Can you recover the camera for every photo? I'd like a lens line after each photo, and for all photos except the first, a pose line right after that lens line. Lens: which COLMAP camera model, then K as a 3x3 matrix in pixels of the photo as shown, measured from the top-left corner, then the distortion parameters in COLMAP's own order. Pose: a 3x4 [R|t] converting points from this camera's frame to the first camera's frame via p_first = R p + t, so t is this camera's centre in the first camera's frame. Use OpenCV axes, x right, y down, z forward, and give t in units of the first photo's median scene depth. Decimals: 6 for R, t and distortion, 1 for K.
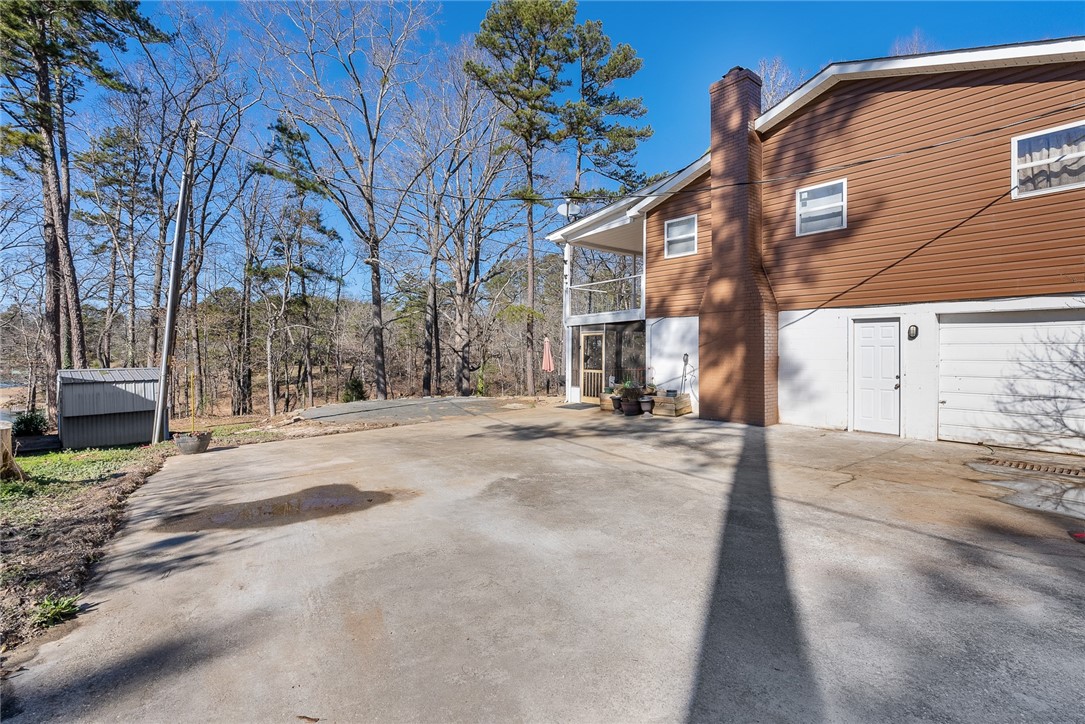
lens RADIAL K [[504.1, 0, 546.9], [0, 504.1, 364.2], [0, 0, 1]] dist [-0.003278, 0.000111]
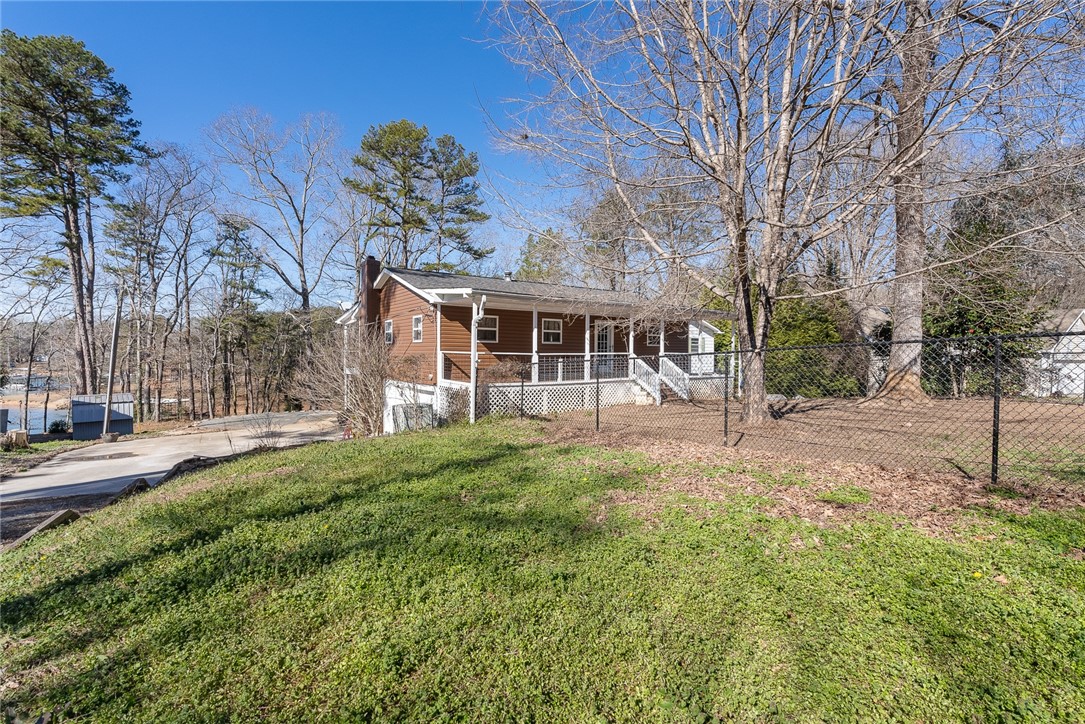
lens RADIAL K [[493.0, 0, 550.9], [0, 493.0, 364.3], [0, 0, 1]] dist [-0.000985, -0.000054]
pose [[0.998453, -0.008506, -0.054949, 0.519677], [0.008870, 0.999940, 0.006385, -0.062130], [0.054891, -0.006863, 0.998469, -0.410087]]
